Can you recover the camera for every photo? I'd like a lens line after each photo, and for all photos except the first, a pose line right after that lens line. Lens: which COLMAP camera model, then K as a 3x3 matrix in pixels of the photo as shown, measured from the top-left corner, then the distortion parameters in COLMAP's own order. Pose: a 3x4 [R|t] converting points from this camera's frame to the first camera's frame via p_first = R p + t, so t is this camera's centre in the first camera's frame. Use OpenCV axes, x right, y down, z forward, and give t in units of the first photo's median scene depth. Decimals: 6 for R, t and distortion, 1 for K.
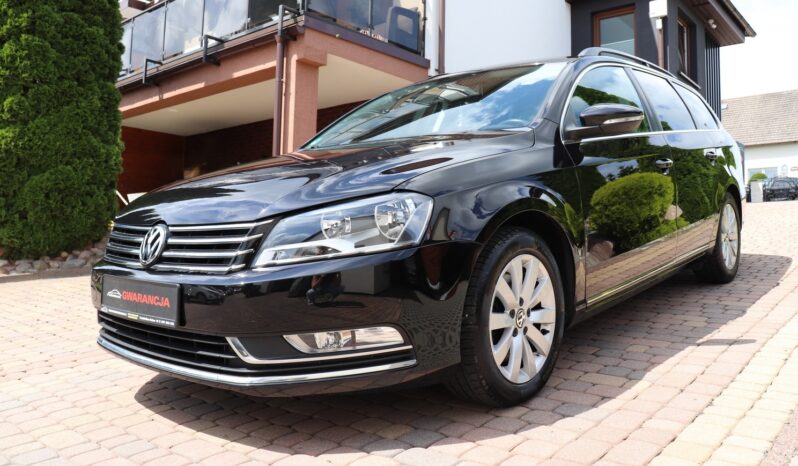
lens RADIAL K [[665.1, 0, 400.2], [0, 665.1, 226.4], [0, 0, 1]] dist [-0.129952, 0.082324]
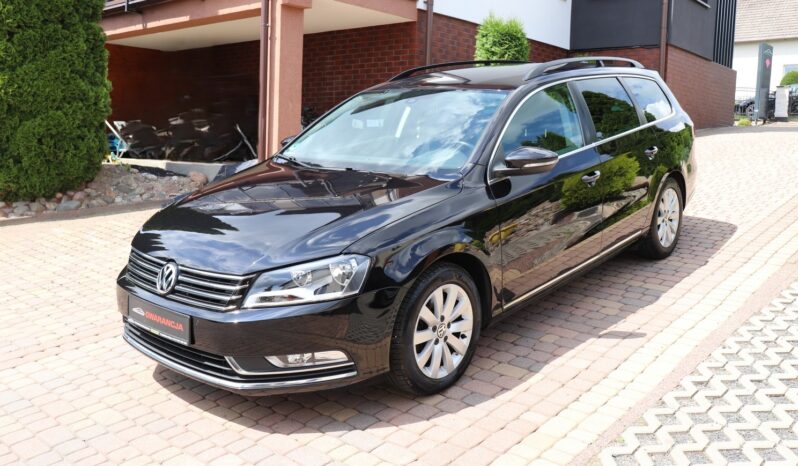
lens RADIAL K [[718.6, 0, 399.8], [0, 718.6, 233.6], [0, 0, 1]] dist [-0.103563, 0.081461]
pose [[0.999887, 0.015007, -0.001230, 0.094899], [-0.014597, 0.986132, 0.165317, -0.291783], [0.003694, -0.165280, 0.986240, -0.399349]]
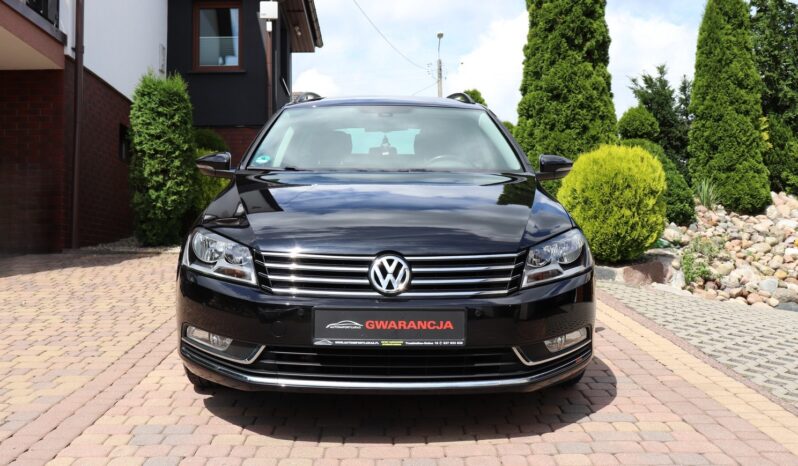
lens RADIAL K [[758.8, 0, 397.2], [0, 758.8, 235.8], [0, 0, 1]] dist [-0.001561, 0.000000]
pose [[0.749149, -0.006417, 0.662370, -1.102740], [0.000670, 0.999960, 0.008930, -0.041521], [-0.662401, -0.006246, 0.749123, 0.073581]]
